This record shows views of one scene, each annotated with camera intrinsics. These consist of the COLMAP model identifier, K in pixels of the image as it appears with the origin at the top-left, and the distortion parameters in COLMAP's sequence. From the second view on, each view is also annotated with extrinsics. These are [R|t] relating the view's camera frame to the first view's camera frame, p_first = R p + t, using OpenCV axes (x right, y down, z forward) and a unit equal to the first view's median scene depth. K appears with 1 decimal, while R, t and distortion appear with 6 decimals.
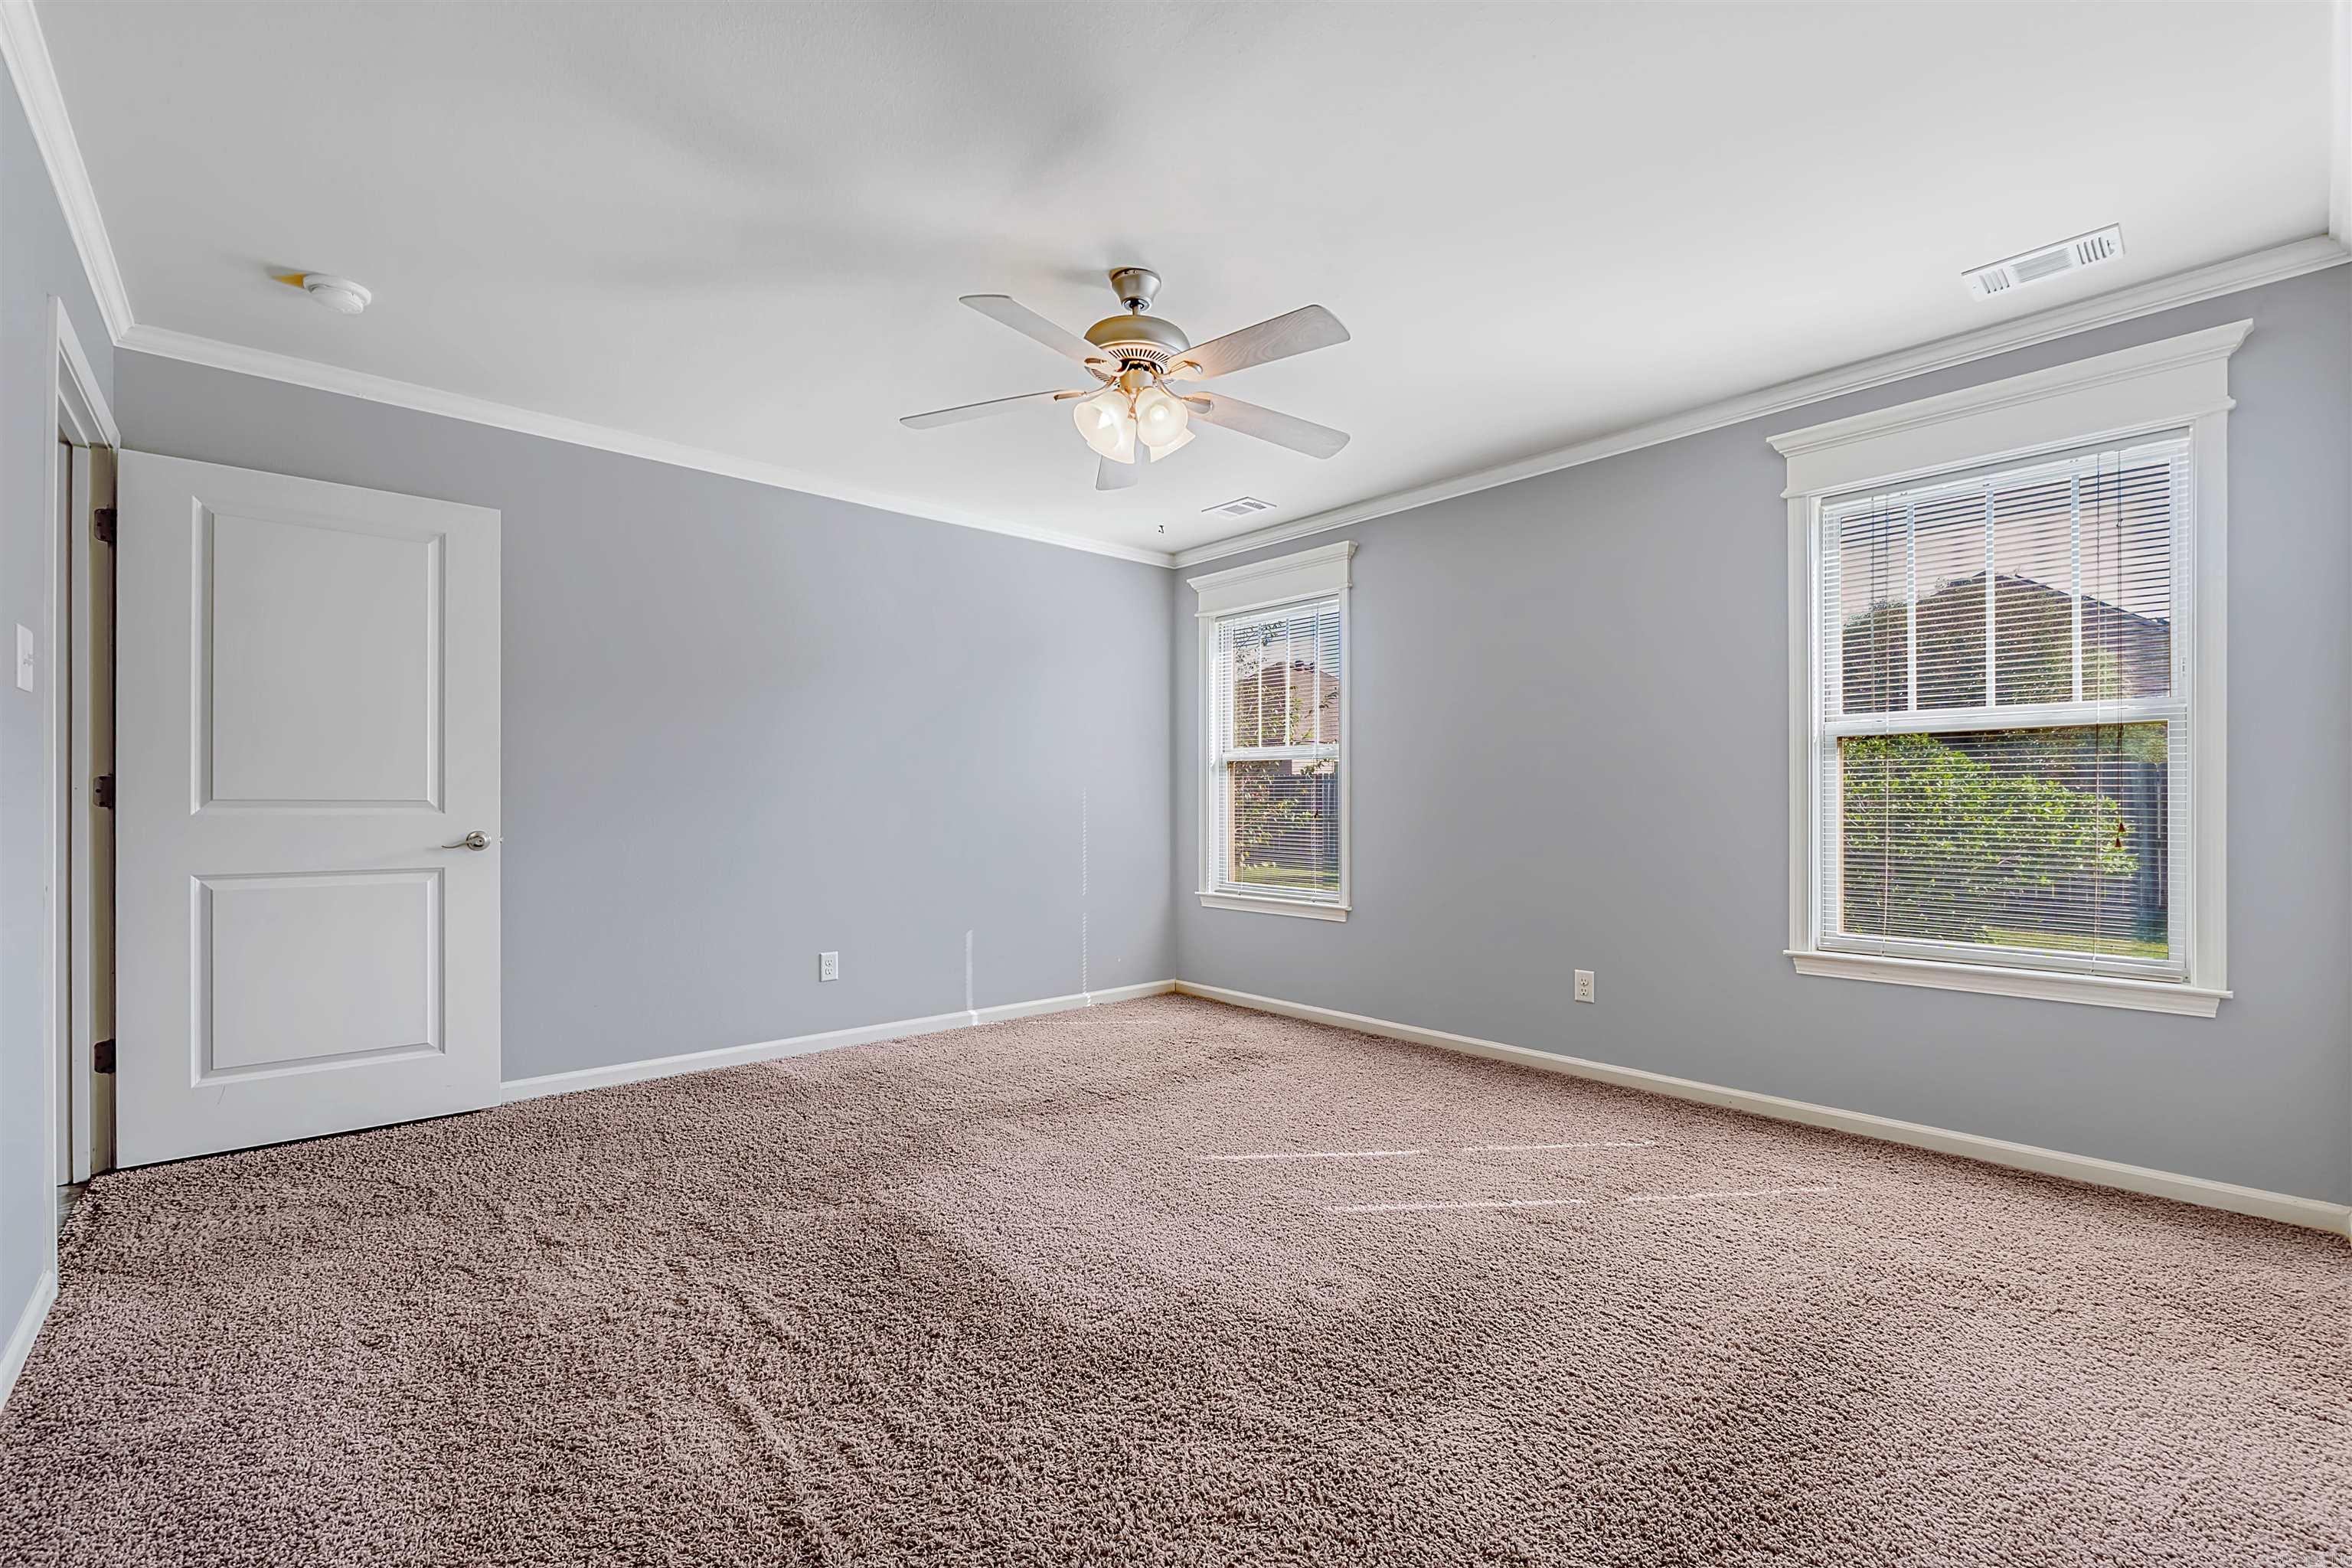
lens RADIAL K [[969.9, 0, 1176.0], [0, 969.9, 784.0], [0, 0, 1]] dist [0.063077, -0.000023]
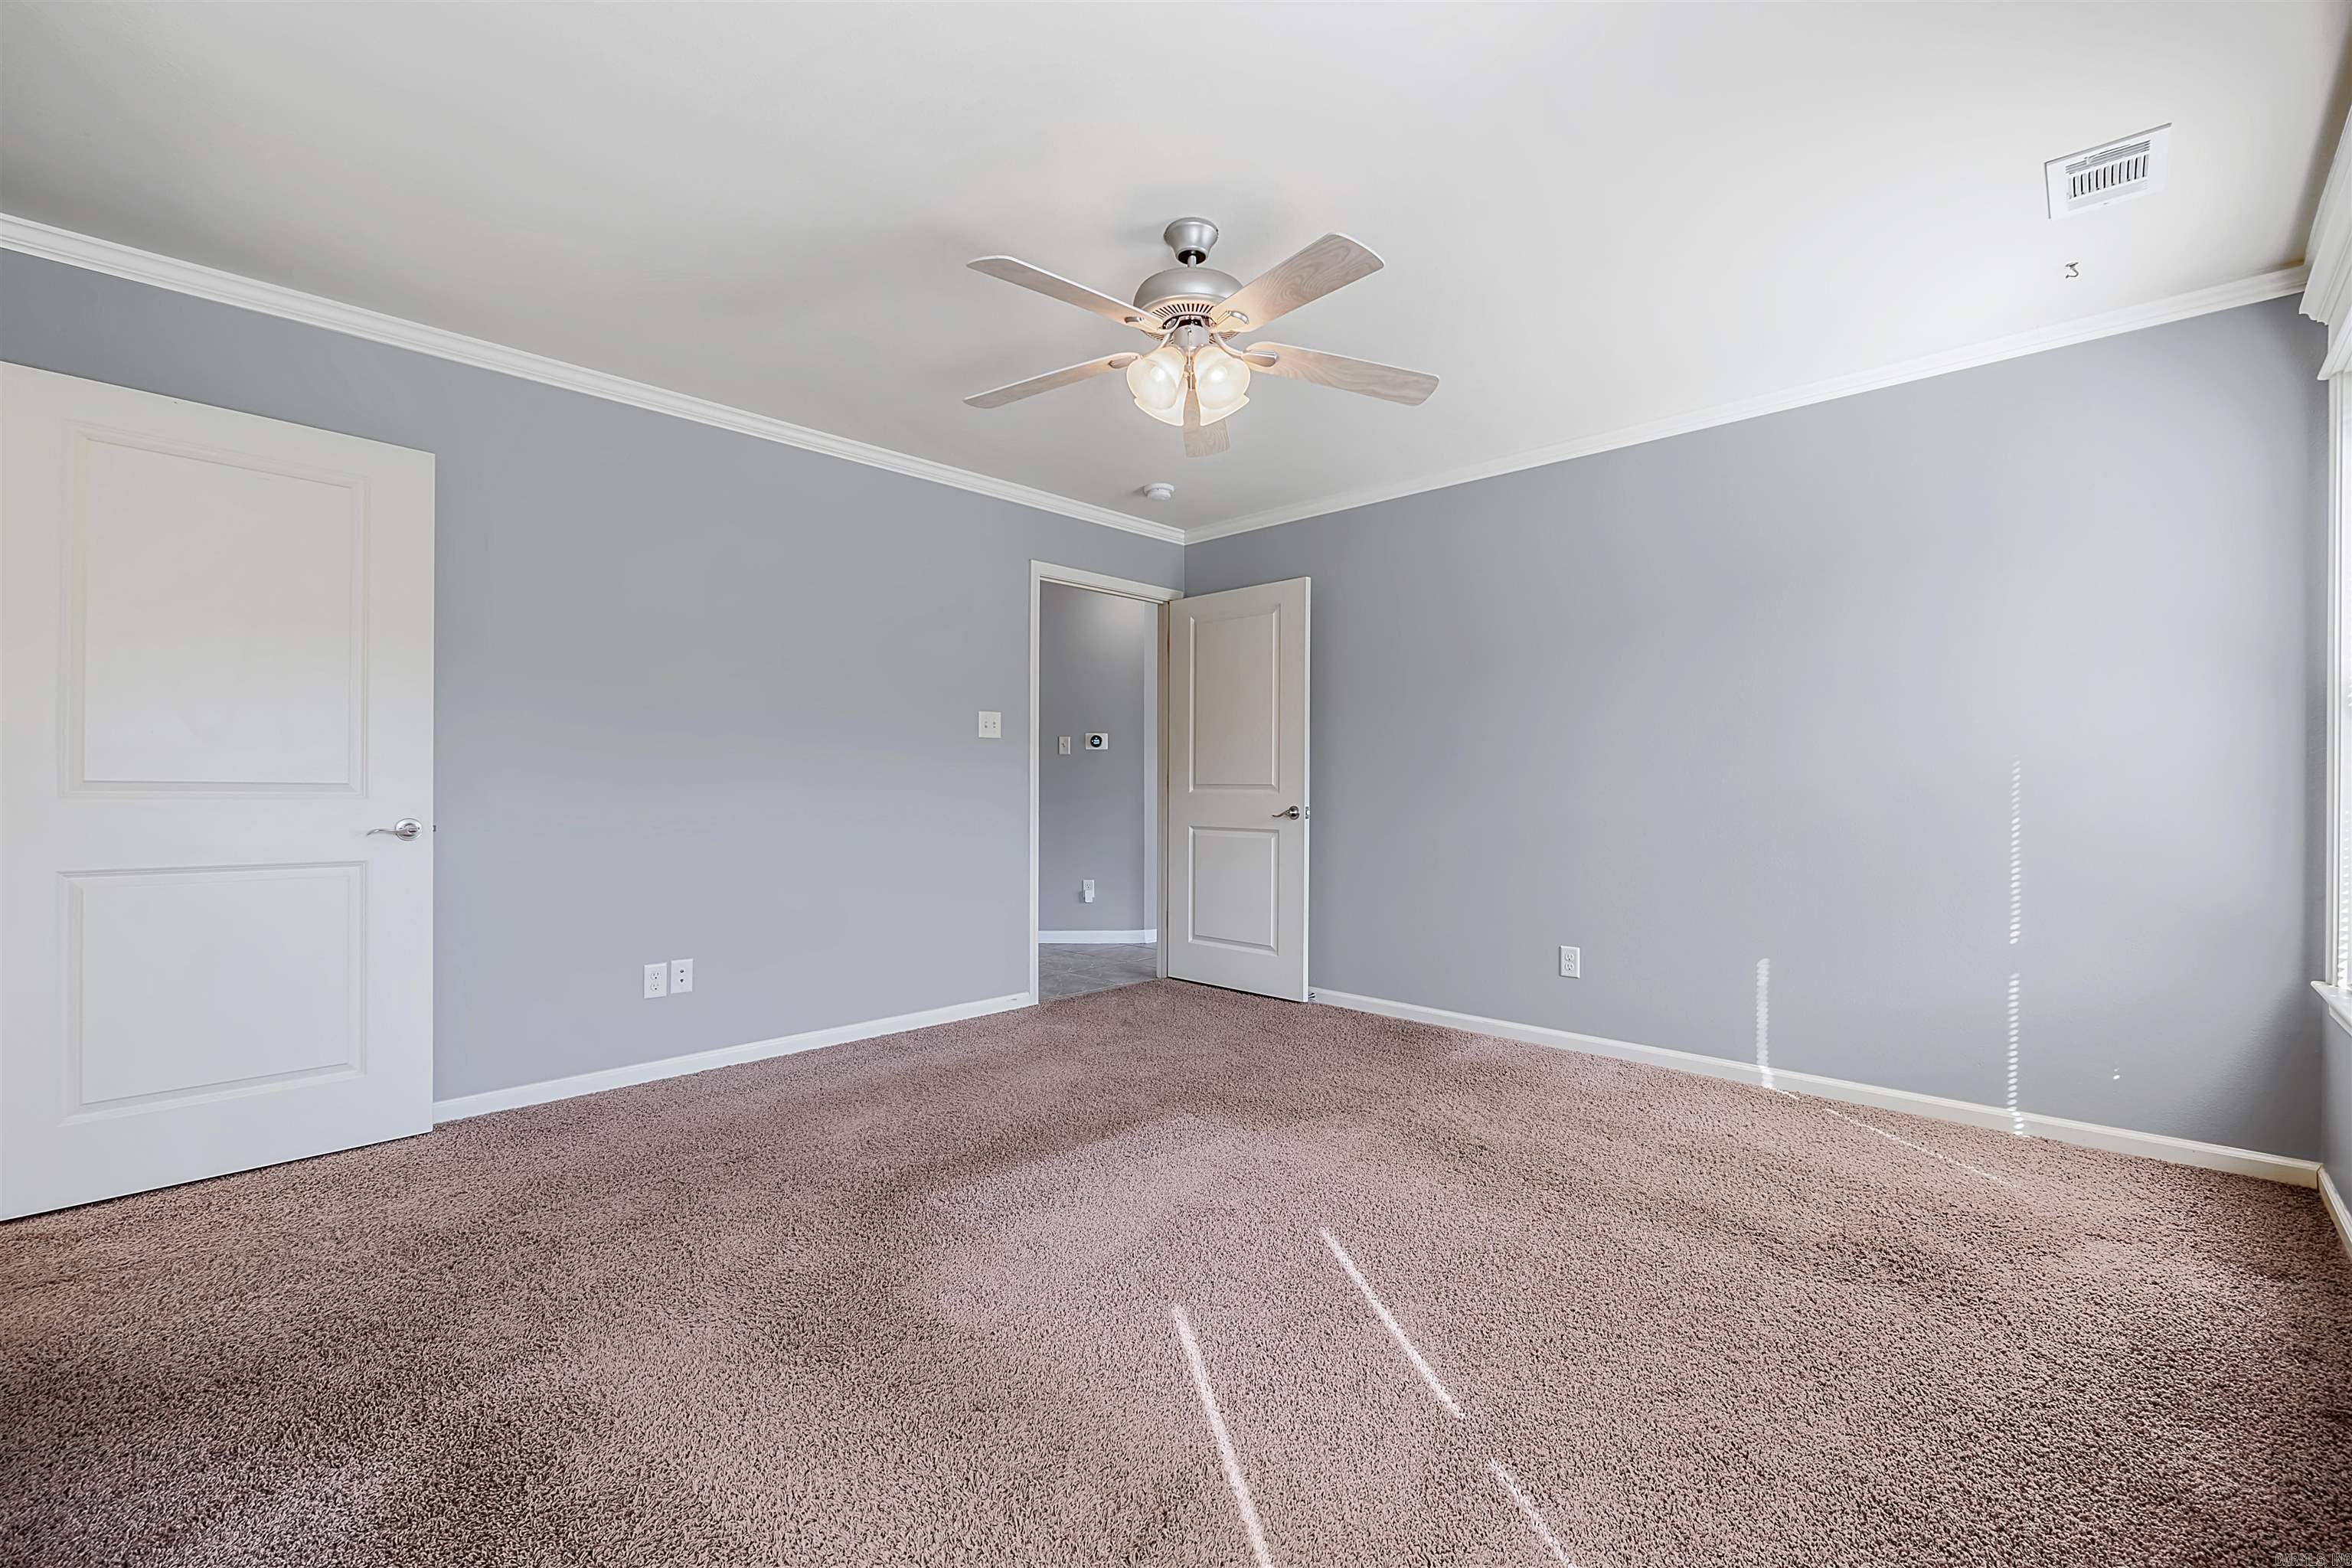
lens RADIAL K [[999.7, 0, 1176.0], [0, 999.7, 784.0], [0, 0, 1]] dist [0.001647, 0.000334]
pose [[0.112027, 0.002819, -0.993701, 0.683136], [0.021397, 0.999757, 0.005249, 0.004449], [0.993475, -0.021850, 0.111939, 0.651167]]
